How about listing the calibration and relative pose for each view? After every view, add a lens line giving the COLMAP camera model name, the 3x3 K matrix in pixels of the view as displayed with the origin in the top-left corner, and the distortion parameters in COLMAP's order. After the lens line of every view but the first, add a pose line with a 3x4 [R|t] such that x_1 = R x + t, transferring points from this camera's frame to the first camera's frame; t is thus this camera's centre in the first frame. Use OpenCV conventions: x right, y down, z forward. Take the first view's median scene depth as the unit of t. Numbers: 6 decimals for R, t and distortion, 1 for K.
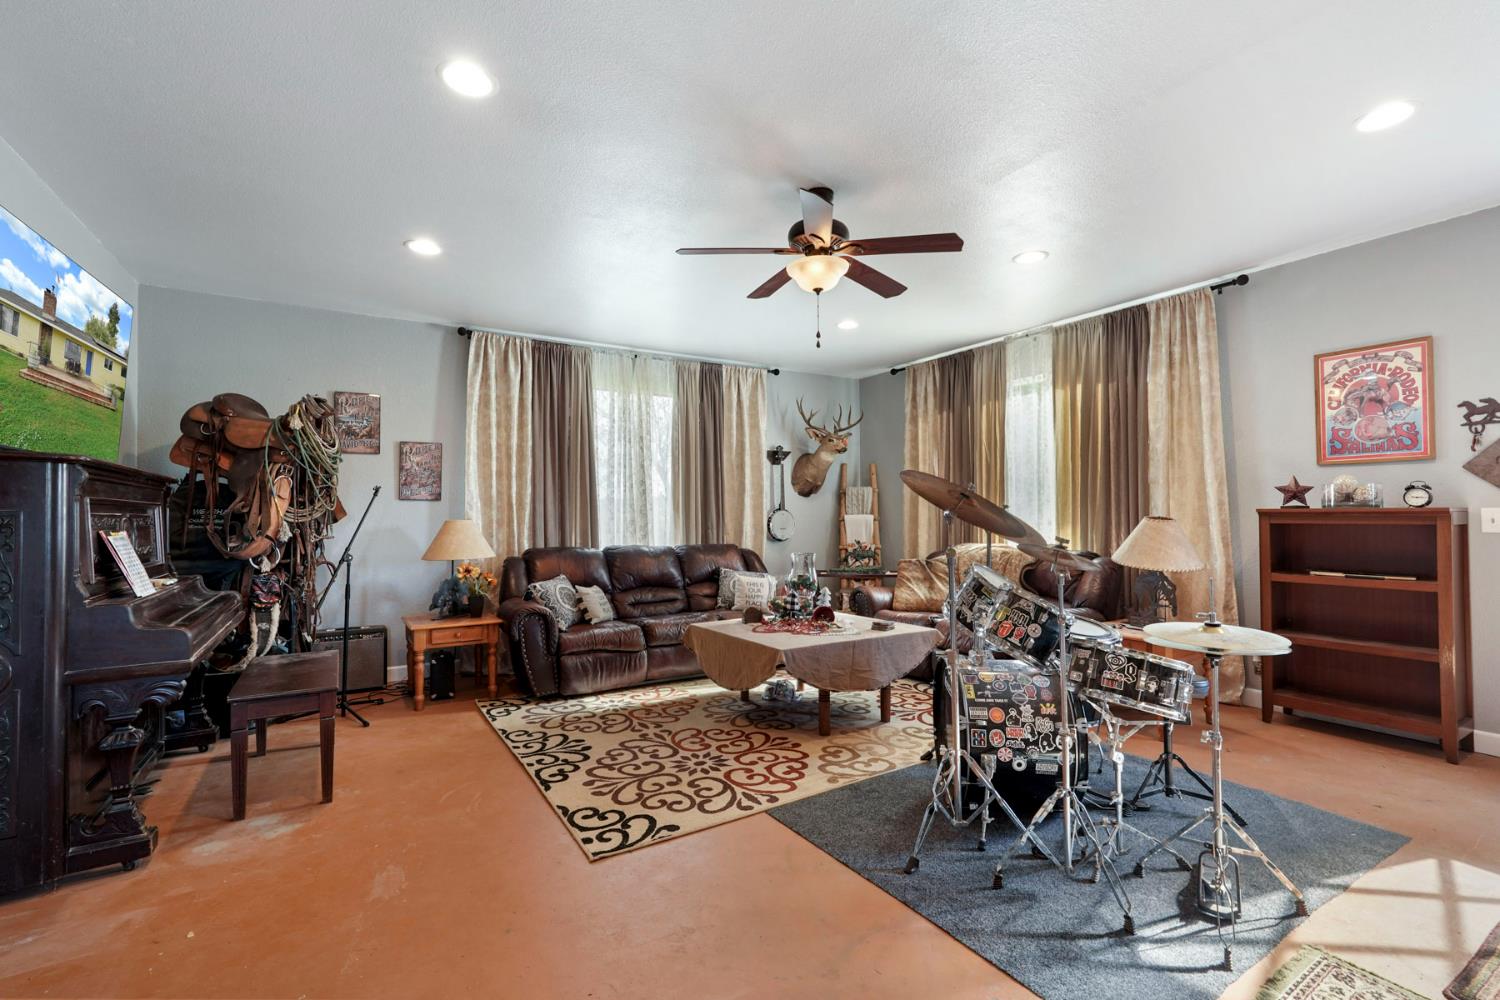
lens RADIAL K [[679.3, 0, 756.0], [0, 679.3, 500.1], [0, 0, 1]] dist [-0.002820, 0.001539]
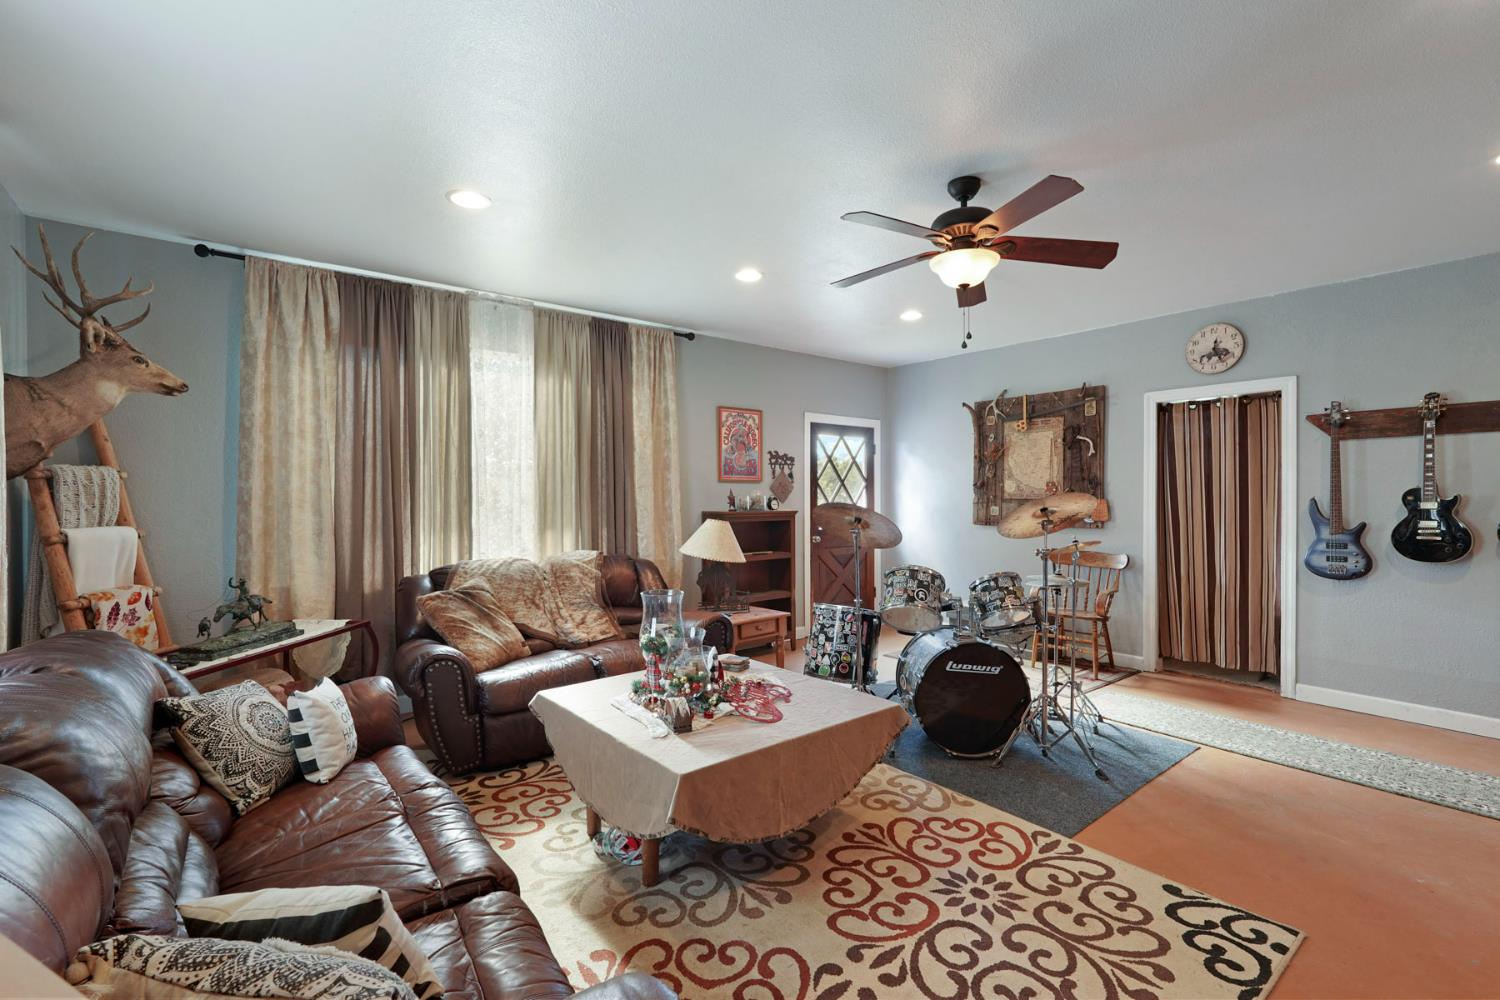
lens RADIAL K [[679.3, 0, 737.6], [0, 679.3, 497.5], [0, 0, 1]] dist [-0.002820, 0.001539]
pose [[-0.128743, 0.008649, 0.991640, -0.742892], [-0.015385, 0.999824, -0.010717, -0.001715], [-0.991559, -0.016637, -0.128587, 1.352477]]
